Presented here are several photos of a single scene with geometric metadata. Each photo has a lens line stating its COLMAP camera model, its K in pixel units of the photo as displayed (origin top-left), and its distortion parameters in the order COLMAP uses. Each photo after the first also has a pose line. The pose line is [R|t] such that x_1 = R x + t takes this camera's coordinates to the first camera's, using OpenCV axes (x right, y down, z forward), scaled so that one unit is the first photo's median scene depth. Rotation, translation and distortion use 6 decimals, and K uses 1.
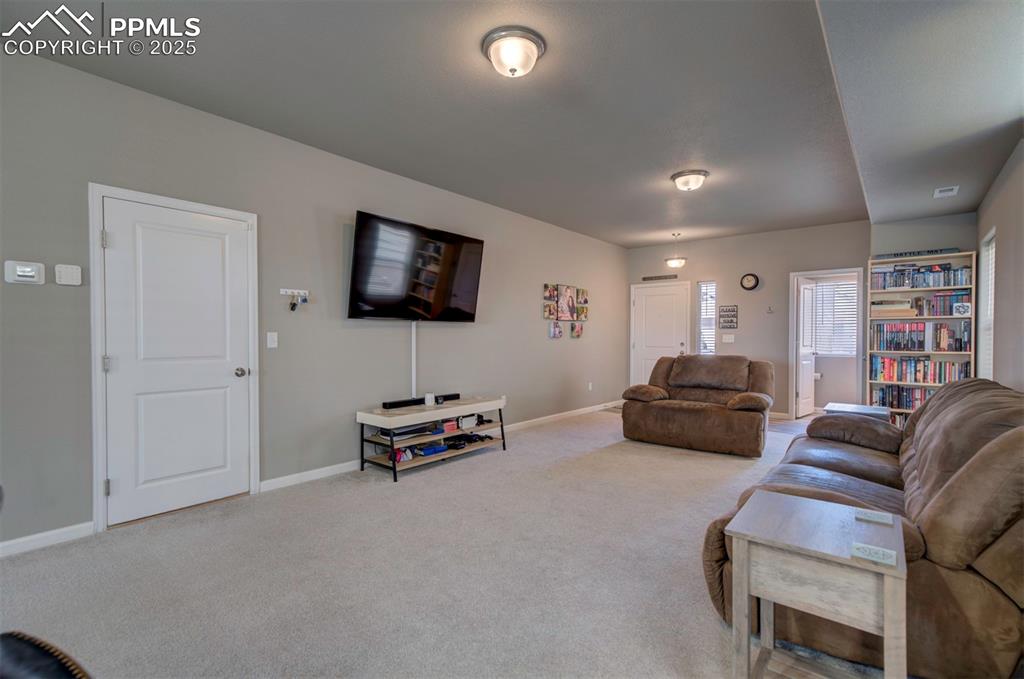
lens RADIAL K [[459.6, 0, 512.0], [0, 459.6, 339.5], [0, 0, 1]] dist [0.001469, 0.000221]
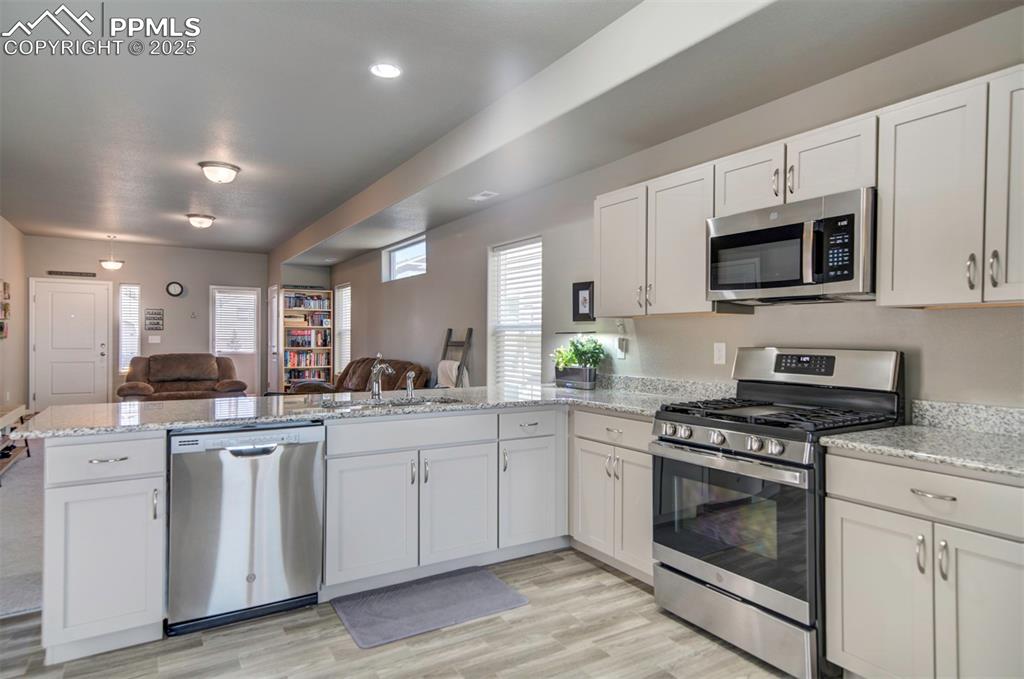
lens RADIAL K [[587.9, 0, 502.8], [0, 587.9, 337.7], [0, 0, 1]] dist [0.034826, 0.000078]
pose [[0.328900, -0.000690, 0.944365, -0.887335], [0.001615, 0.999999, 0.000168, -0.008025], [-0.944364, 0.001470, 0.328900, -0.357064]]
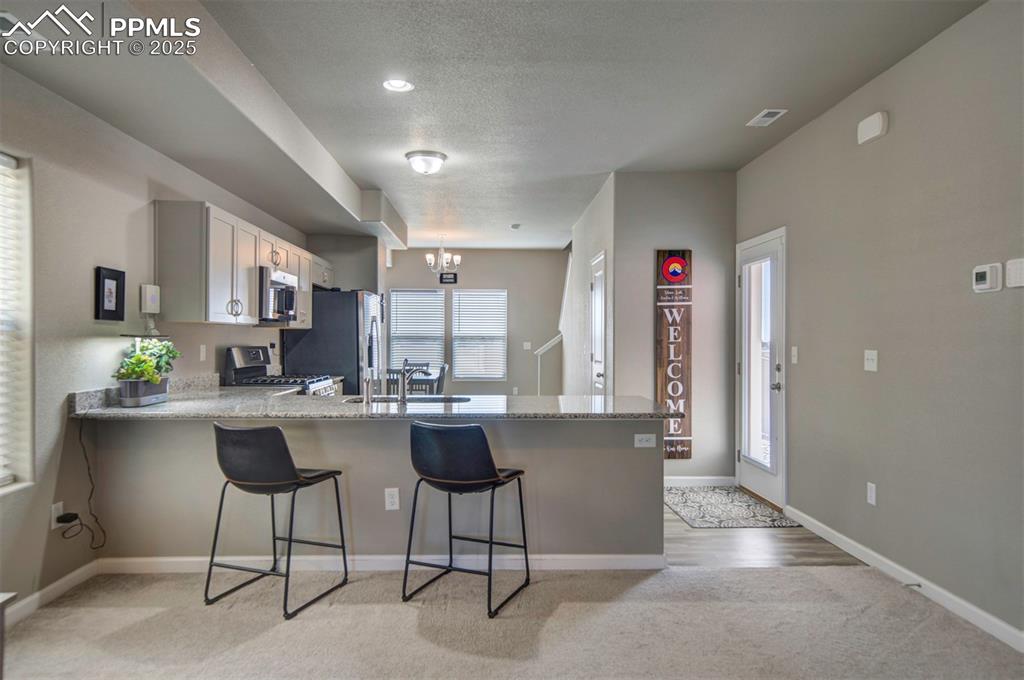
lens RADIAL K [[650.4, 0, 512.0], [0, 650.4, 340.0], [0, 0, 1]] dist [0.041506, 0.000005]
pose [[-0.749387, -0.004026, -0.662120, 0.163492], [-0.010245, 0.999932, 0.005516, -0.018798], [0.662053, 0.010917, -0.749377, 0.699925]]
